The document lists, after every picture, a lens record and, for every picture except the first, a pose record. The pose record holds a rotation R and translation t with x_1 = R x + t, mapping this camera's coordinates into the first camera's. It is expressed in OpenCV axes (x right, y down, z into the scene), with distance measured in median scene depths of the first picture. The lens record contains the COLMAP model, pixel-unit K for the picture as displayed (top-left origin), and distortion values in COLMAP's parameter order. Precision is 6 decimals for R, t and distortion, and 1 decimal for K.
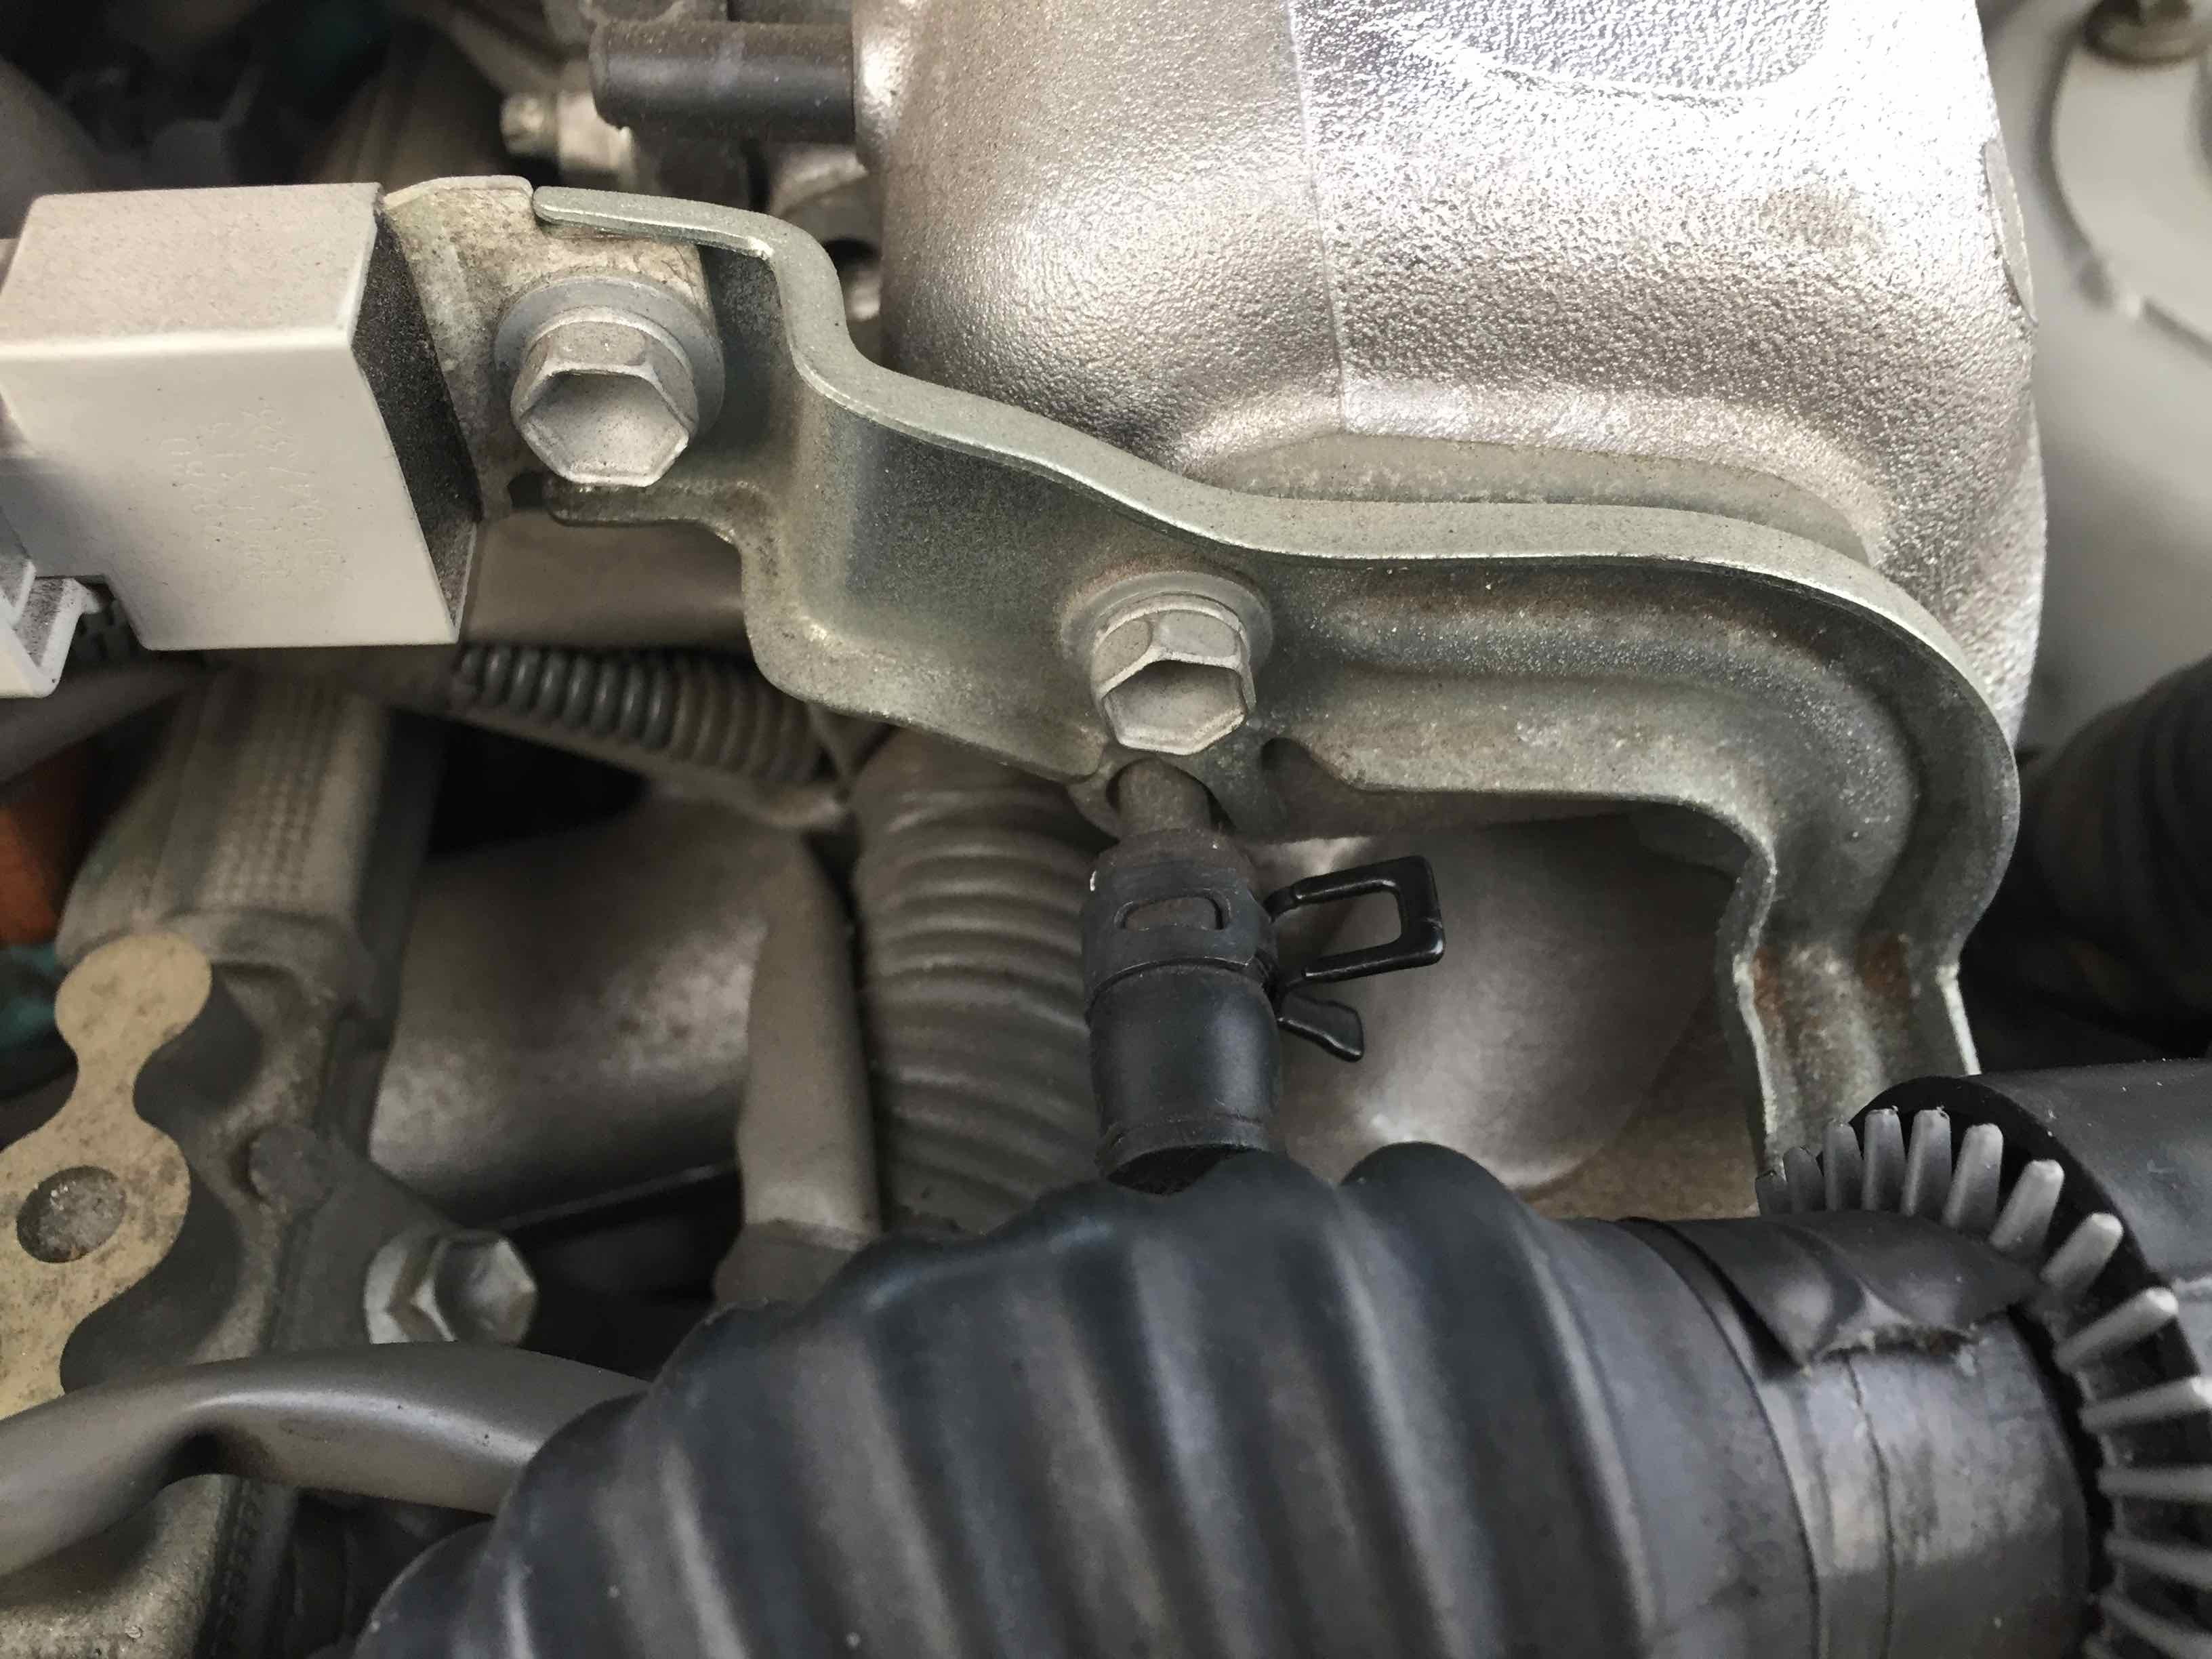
lens RADIAL K [[1814.5, 0, 1106.0], [0, 1814.5, 829.5], [0, 0, 1]] dist [0.060445, -0.141776]
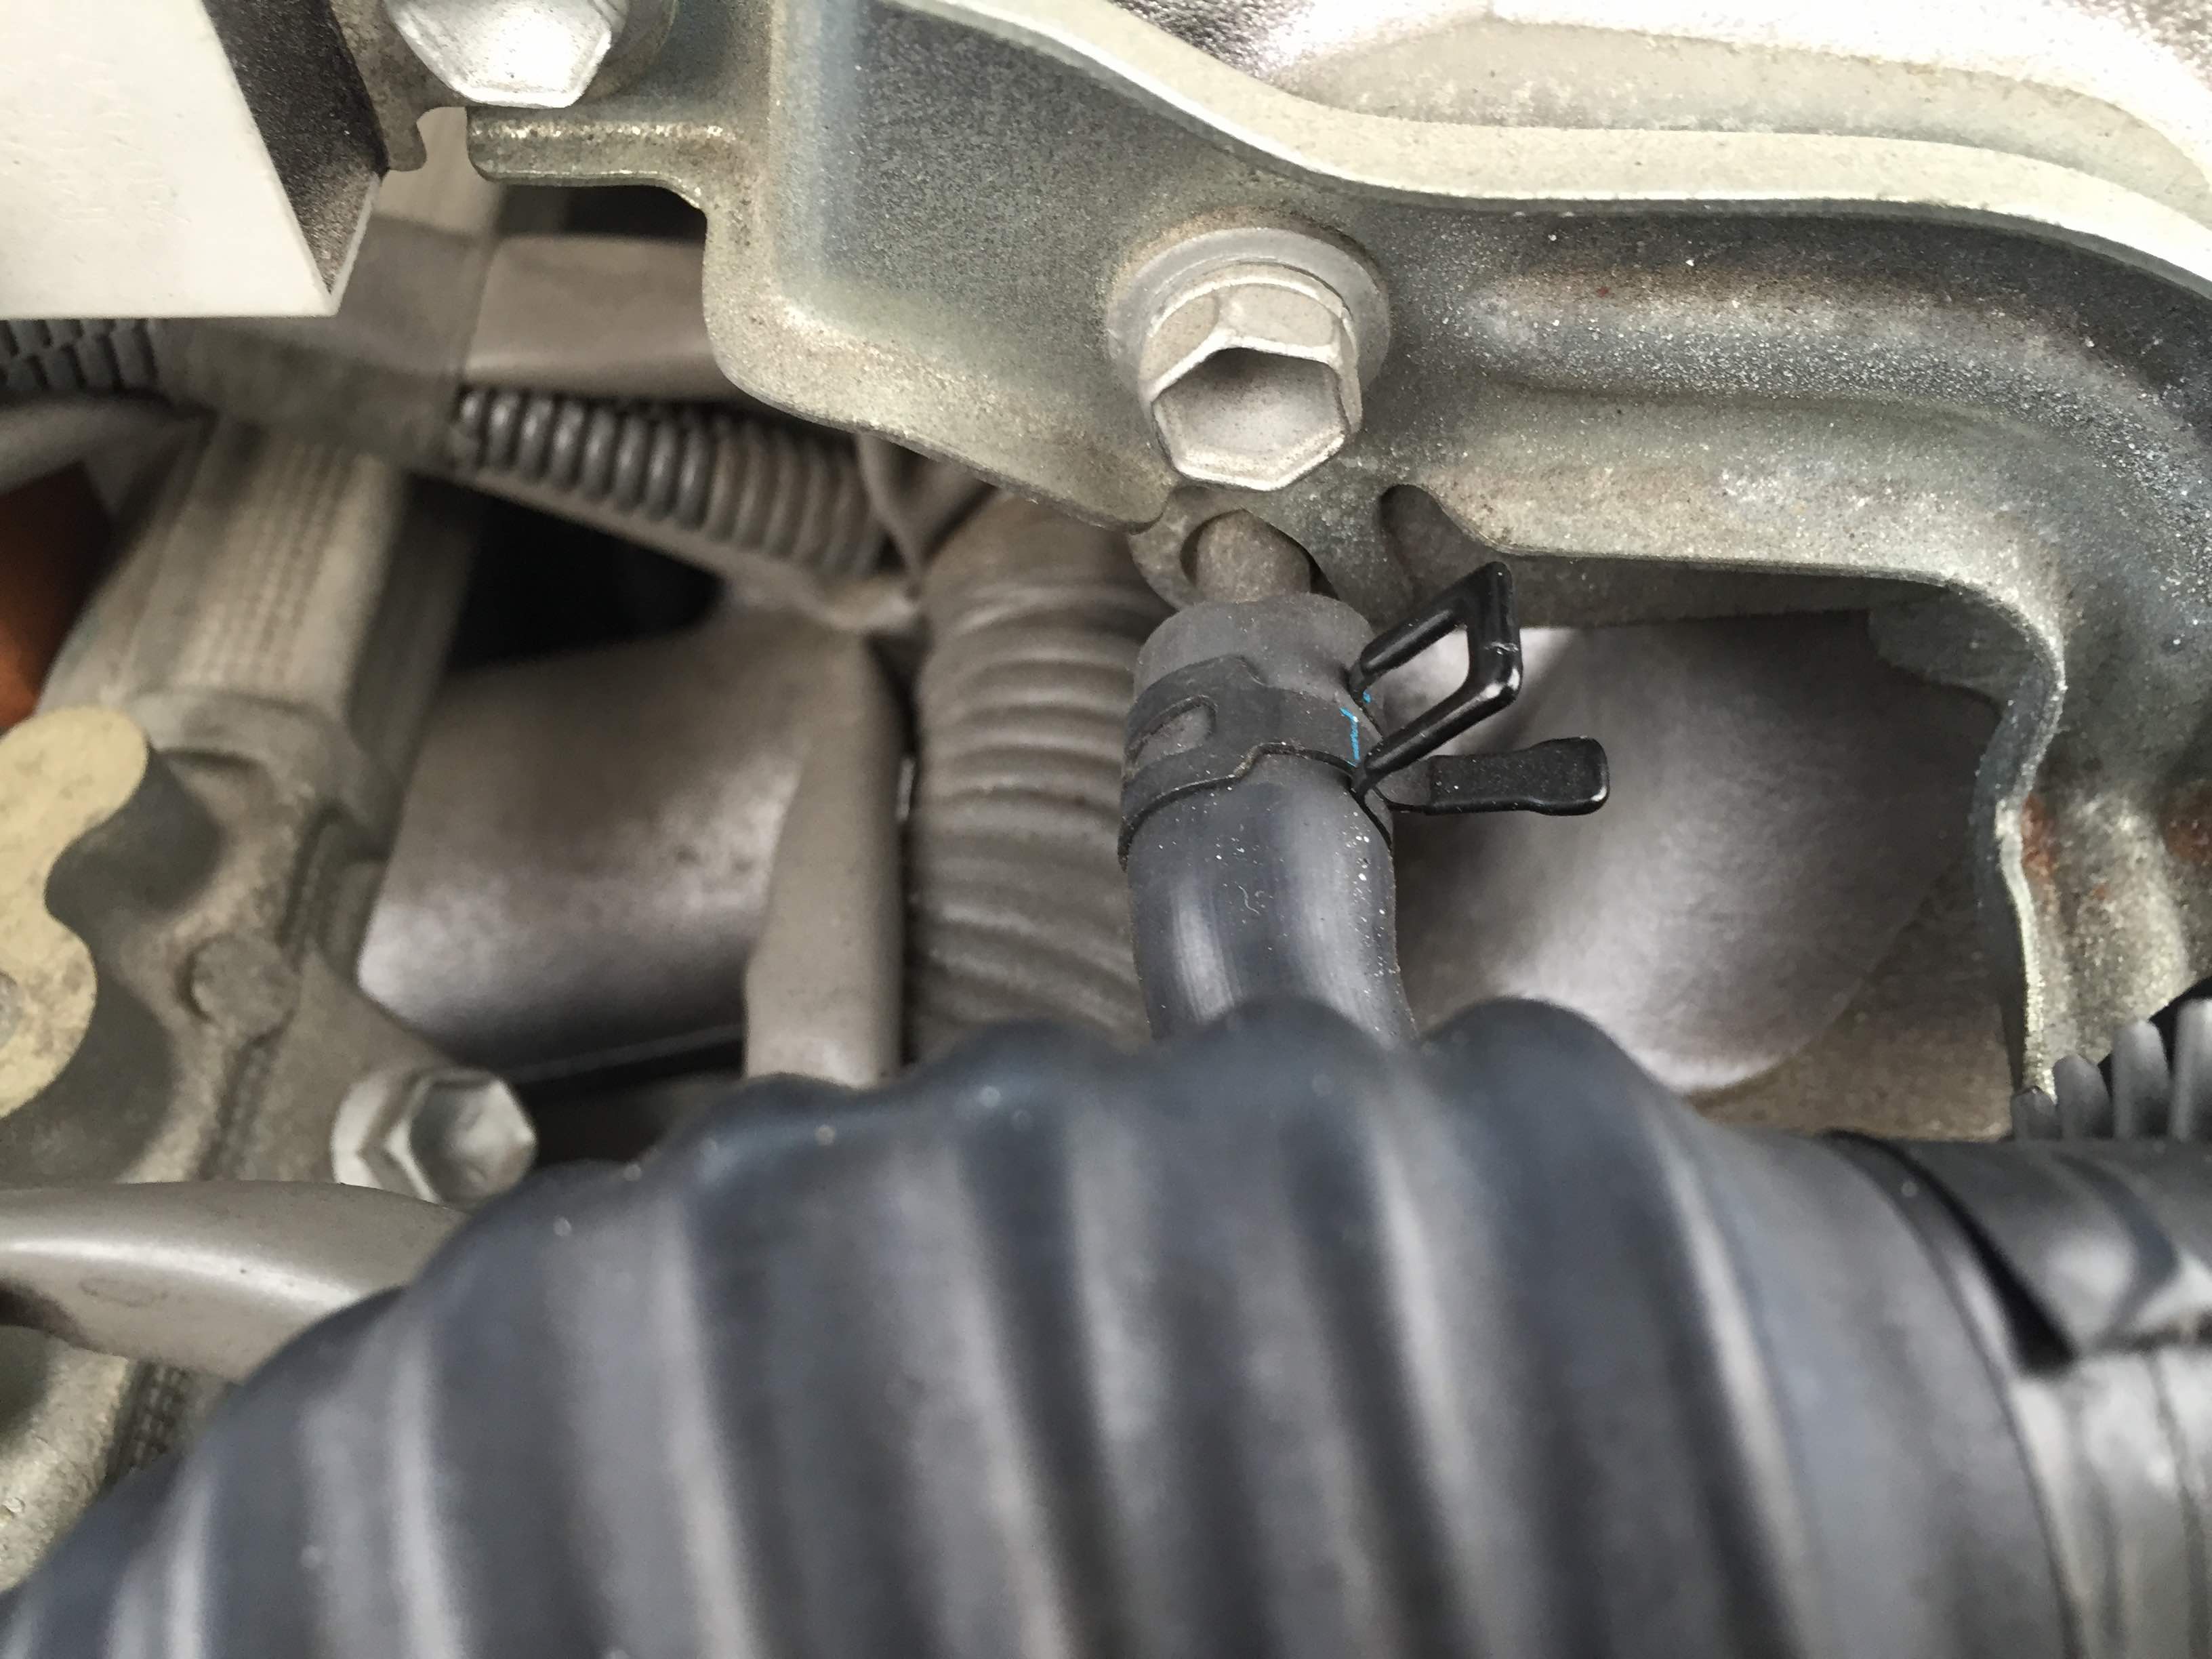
lens RADIAL K [[1888.8, 0, 1106.0], [0, 1888.8, 829.5], [0, 0, 1]] dist [0.067448, -0.153127]
pose [[0.994445, 0.043063, -0.096041, 0.055037], [-0.036559, 0.996982, 0.068483, 0.044330], [0.098701, -0.064591, 0.993019, 0.188407]]
